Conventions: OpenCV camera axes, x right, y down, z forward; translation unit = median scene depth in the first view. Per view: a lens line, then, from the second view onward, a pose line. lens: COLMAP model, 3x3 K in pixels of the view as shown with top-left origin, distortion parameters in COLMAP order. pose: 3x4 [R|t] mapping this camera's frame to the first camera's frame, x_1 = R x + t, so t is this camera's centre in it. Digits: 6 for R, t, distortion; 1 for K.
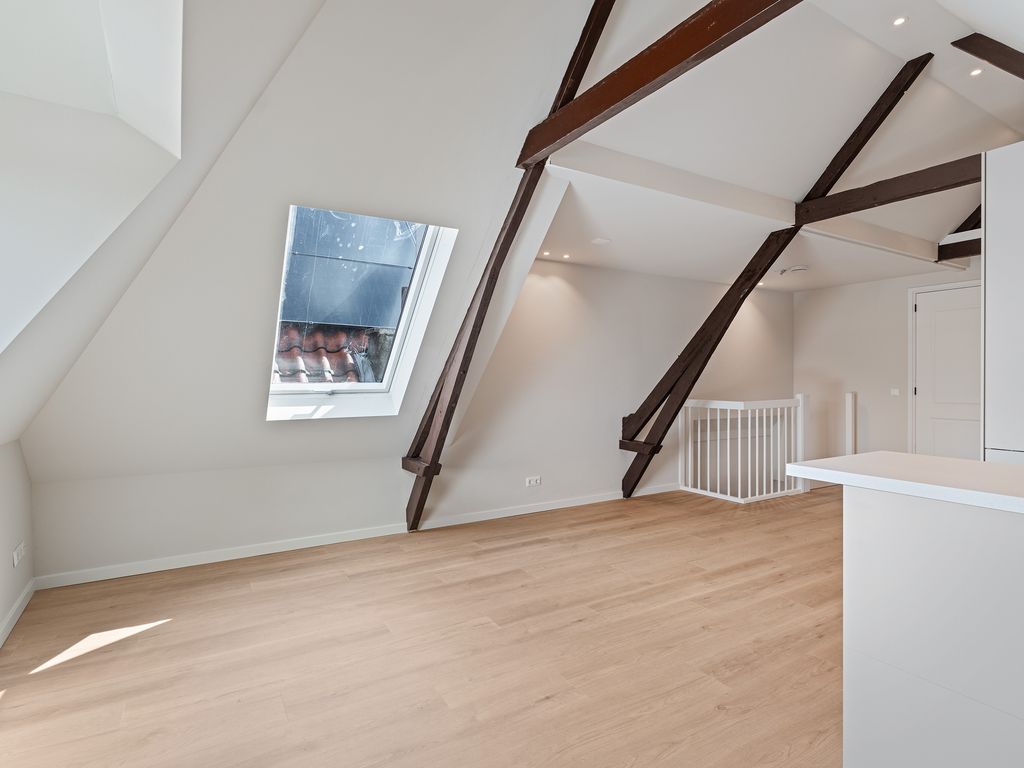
lens RADIAL K [[537.0, 0, 512.0], [0, 537.0, 384.0], [0, 0, 1]] dist [0.000621, 0.000839]
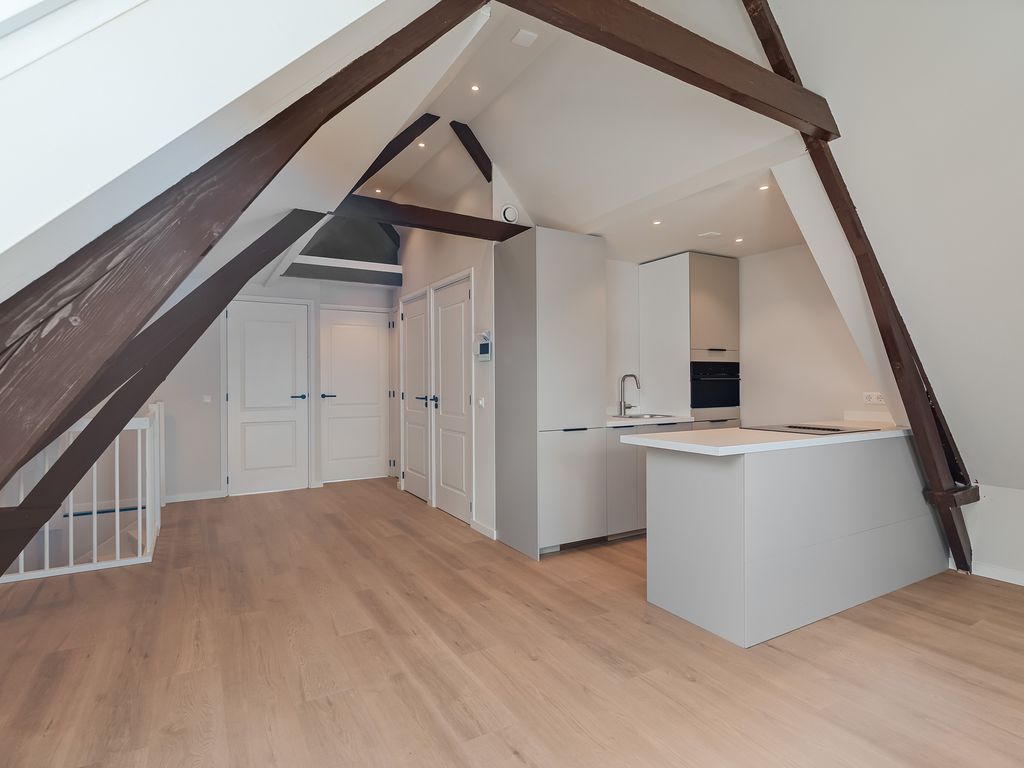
lens RADIAL K [[537.0, 0, 512.0], [0, 537.0, 384.0], [0, 0, 1]] dist [0.000621, 0.000839]
pose [[0.001933, 0.001705, 0.999997, -0.351349], [0.012673, 0.999918, -0.001729, -0.004442], [-0.999918, 0.012676, 0.001911, 0.666459]]
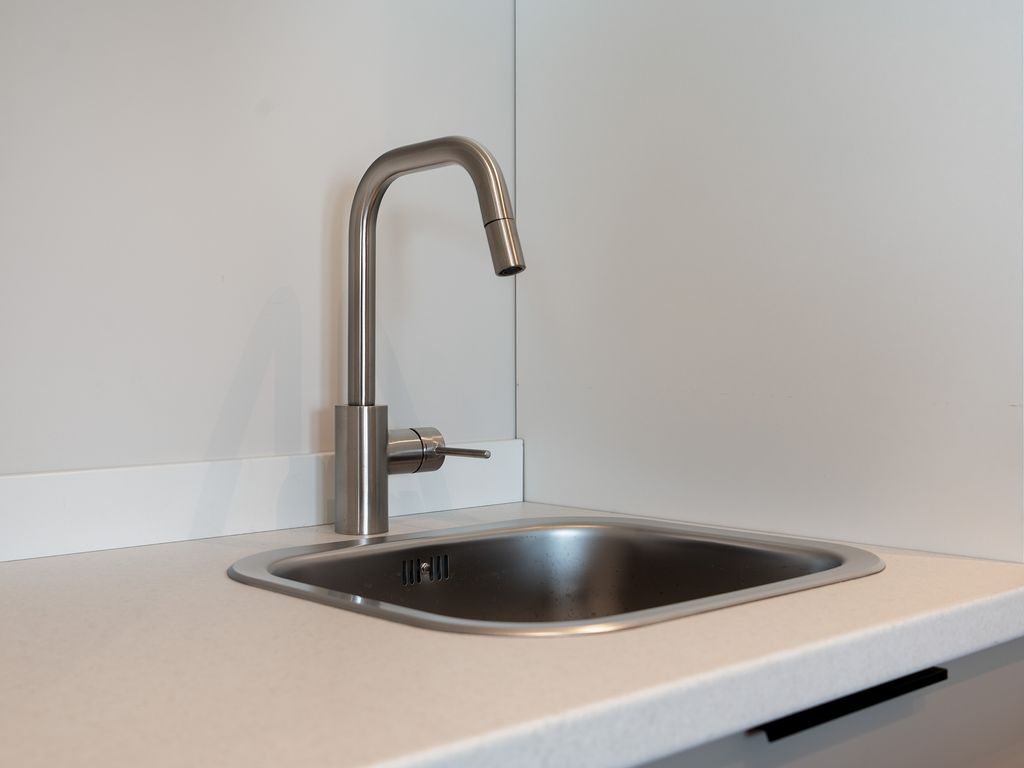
lens RADIAL K [[1271.0, 0, 512.0], [0, 1271.0, 384.0], [0, 0, 1]] dist [0.115569, 0.003247]
pose [[-0.231110, -0.018677, 0.972748, 0.516665], [0.008572, 0.999738, 0.021231, 0.023342], [-0.972890, 0.013245, -0.230889, 0.463866]]
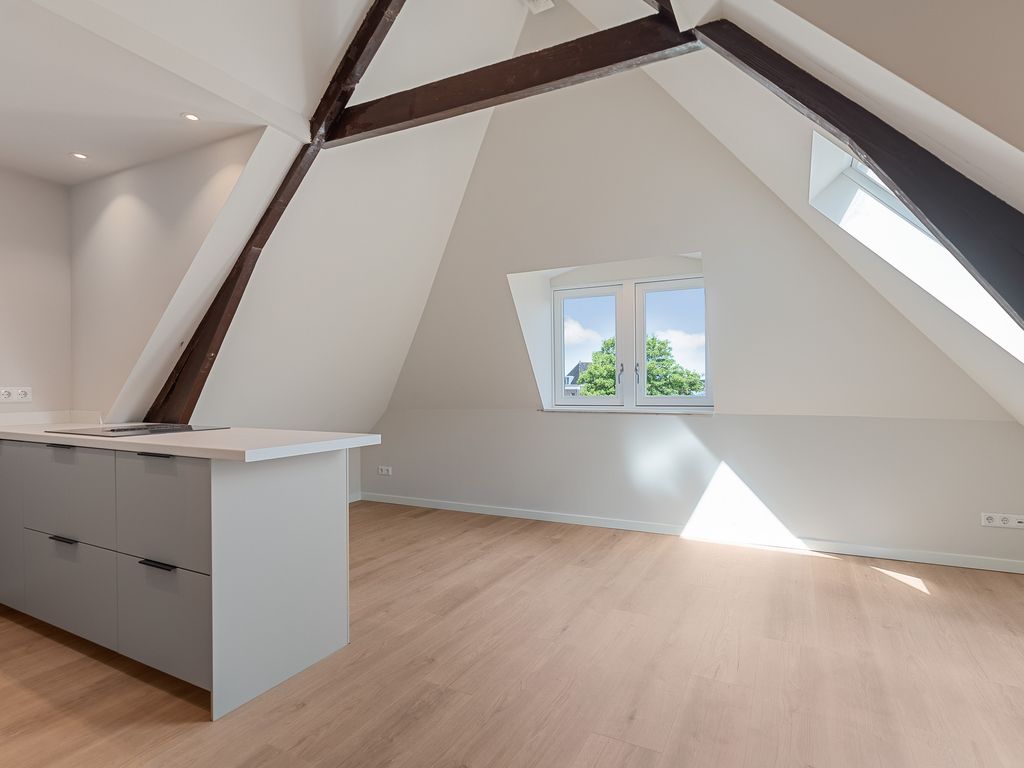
lens RADIAL K [[538.0, 0, 514.5], [0, 538.0, 404.3], [0, 0, 1]] dist [-0.001781, 0.000591]
pose [[-0.850204, 0.024695, -0.525874, 0.400289], [0.001778, 0.999028, 0.044040, 0.010031], [0.526451, 0.036508, -0.849422, 0.990373]]
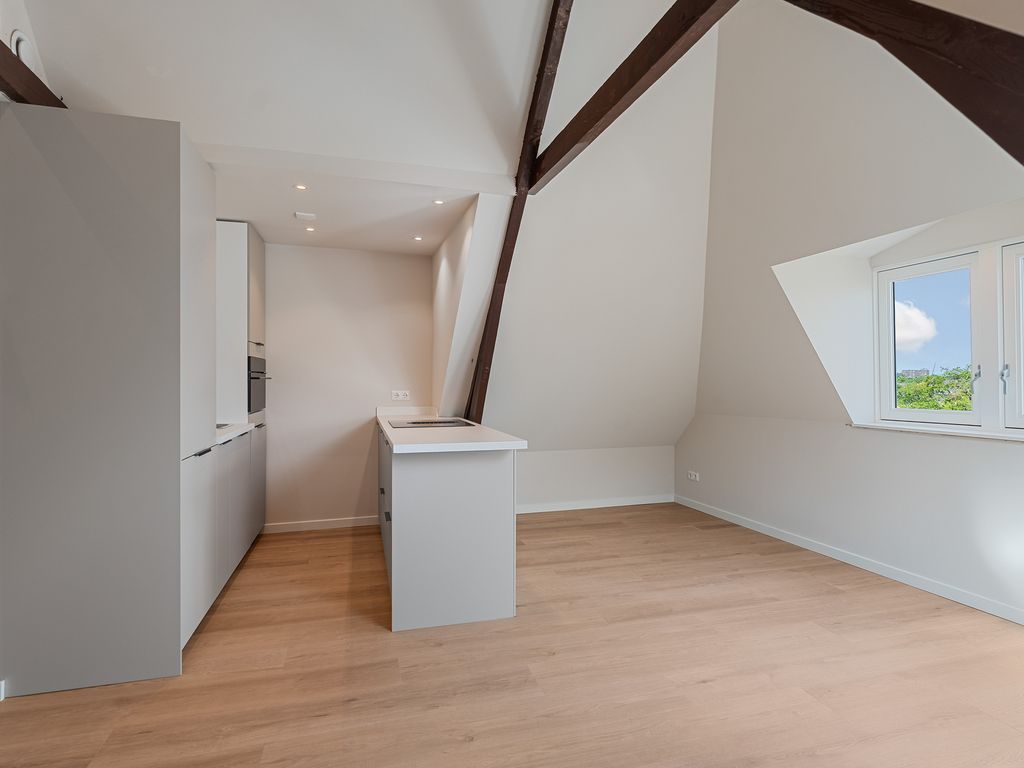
lens RADIAL K [[538.9, 0, 514.1], [0, 538.9, 391.3], [0, 0, 1]] dist [-0.001569, 0.000462]
pose [[-0.969043, -0.001440, 0.246888, 0.085005], [0.005024, 0.999661, 0.025552, -0.009310], [-0.246841, 0.026002, -0.968707, 1.067004]]
